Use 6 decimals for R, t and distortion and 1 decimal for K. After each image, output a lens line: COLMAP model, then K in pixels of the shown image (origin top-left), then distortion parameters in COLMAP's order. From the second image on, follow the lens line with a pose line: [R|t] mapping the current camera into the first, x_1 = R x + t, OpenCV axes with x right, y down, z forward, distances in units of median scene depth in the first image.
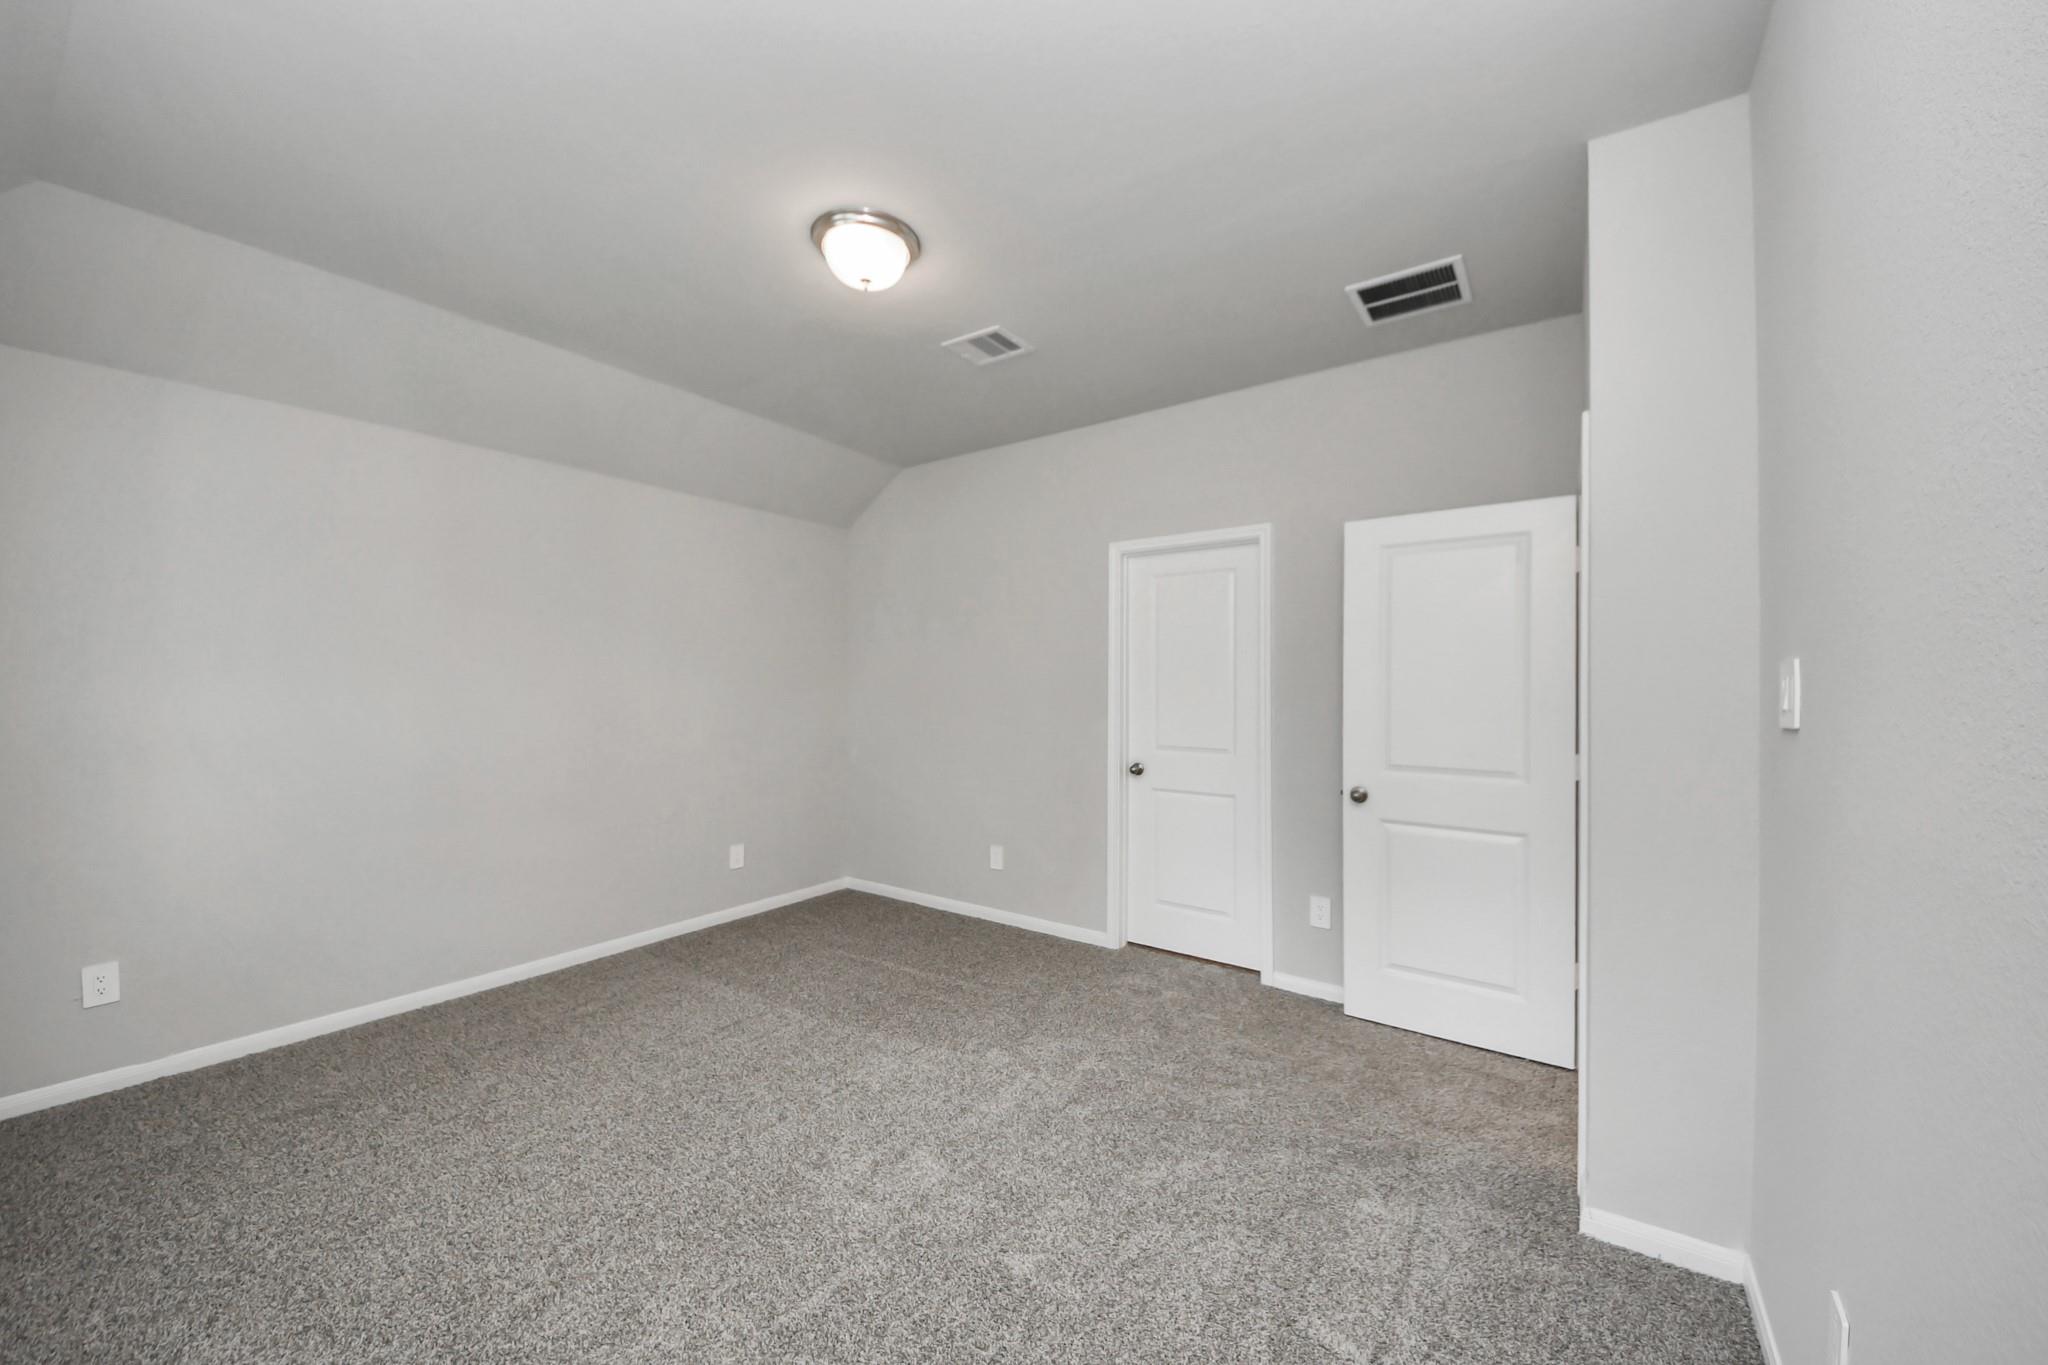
lens RADIAL K [[722.9, 0, 1016.7], [0, 722.9, 688.7], [0, 0, 1]] dist [0.051501, -0.030792]
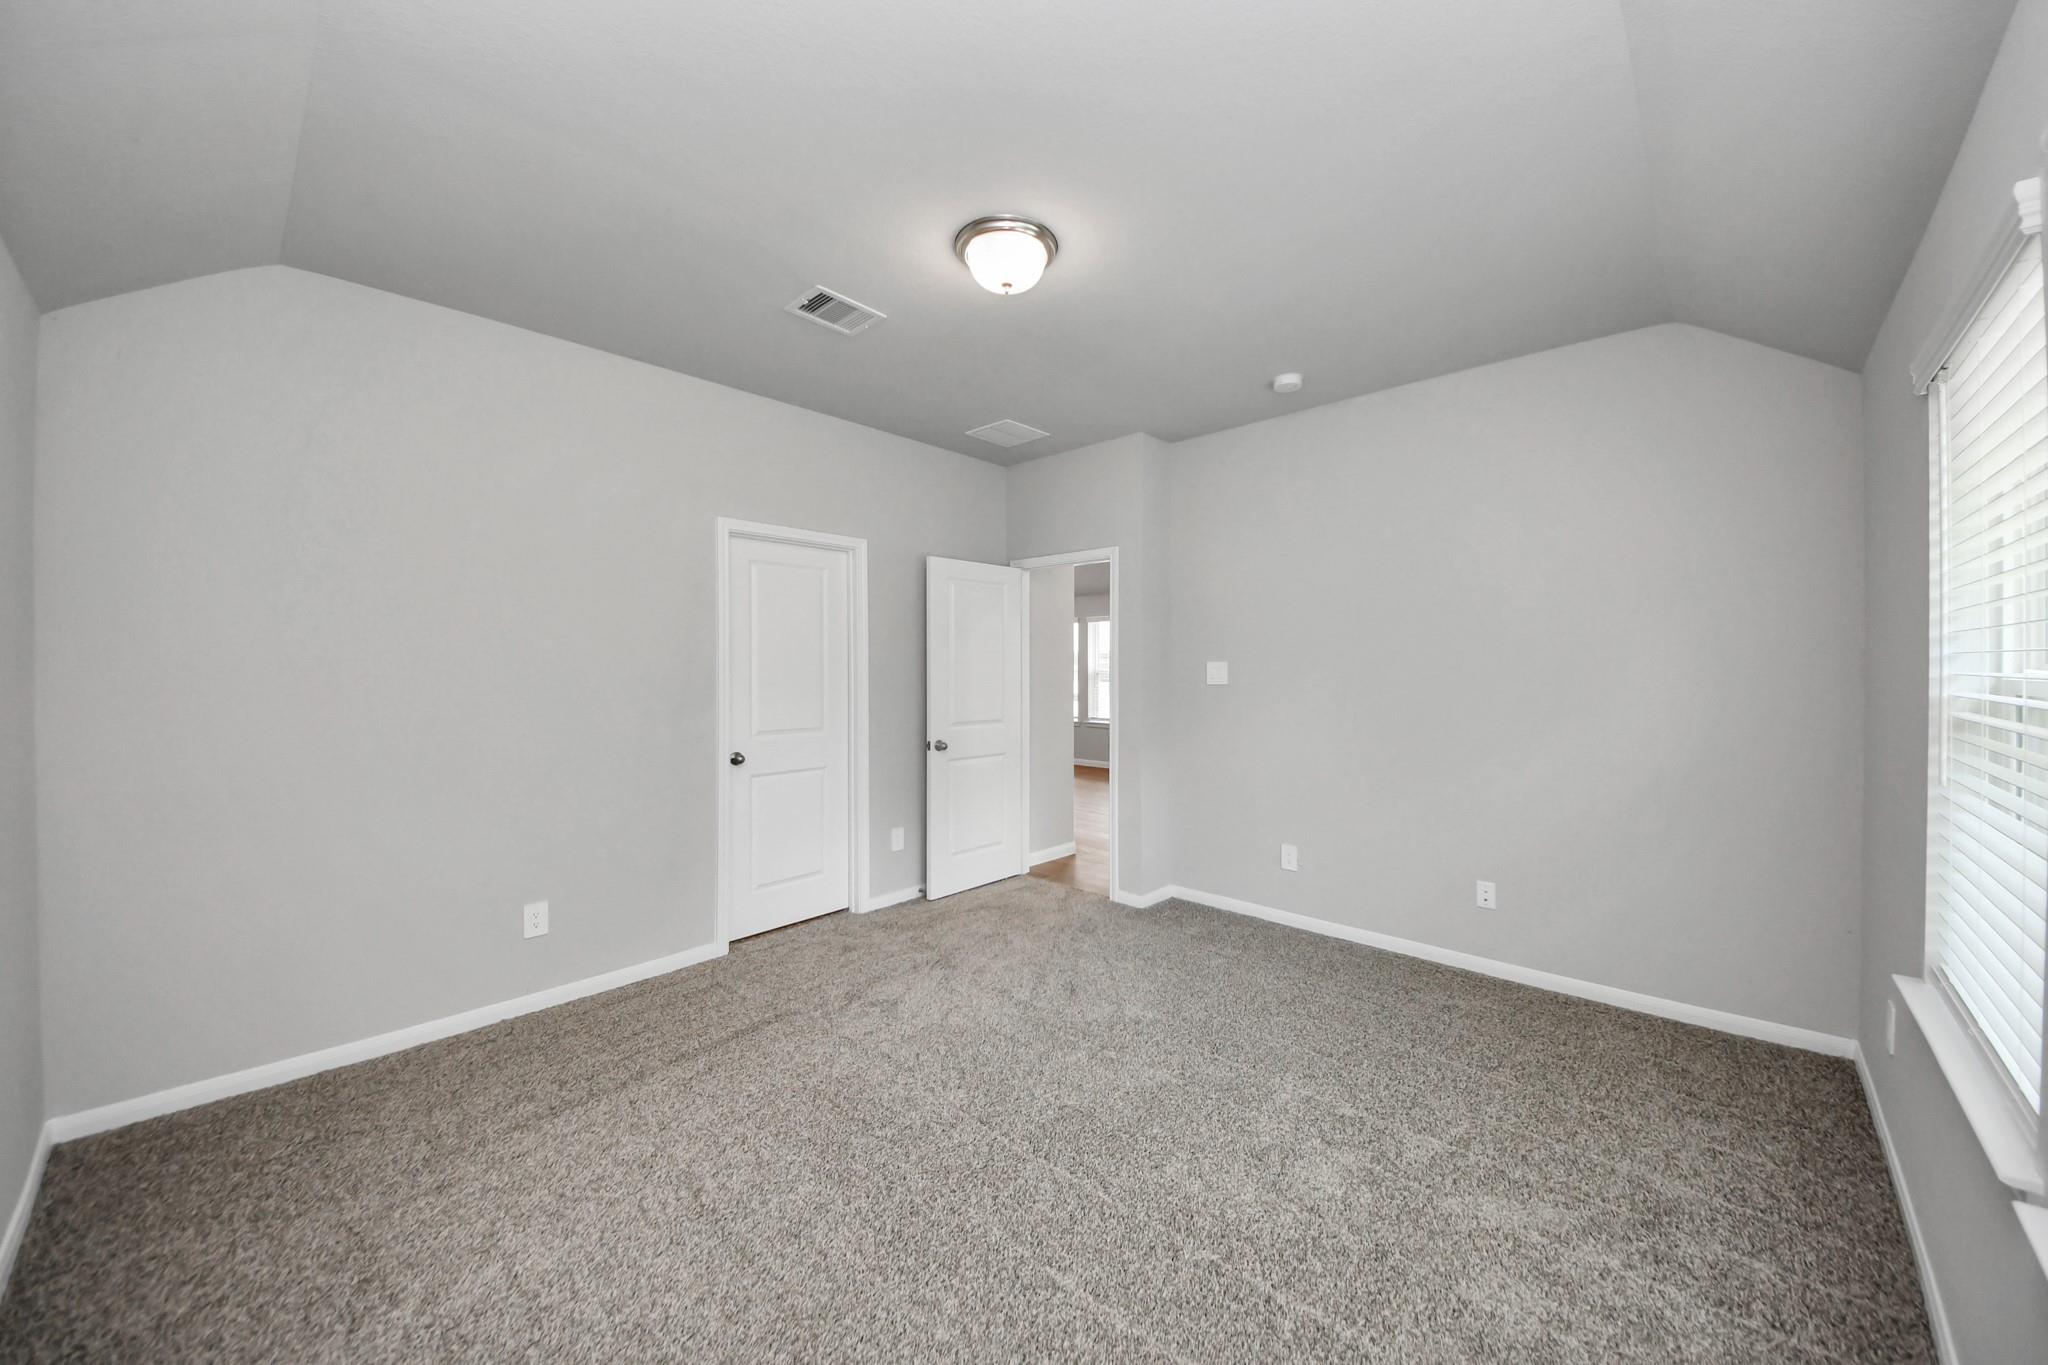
lens RADIAL K [[722.9, 0, 1016.7], [0, 722.9, 688.7], [0, 0, 1]] dist [0.051501, -0.030792]
pose [[0.177539, -0.031473, 0.983610, -0.798588], [0.012940, 0.999477, 0.029645, -0.006848], [-0.984029, 0.007464, 0.177853, 0.514770]]
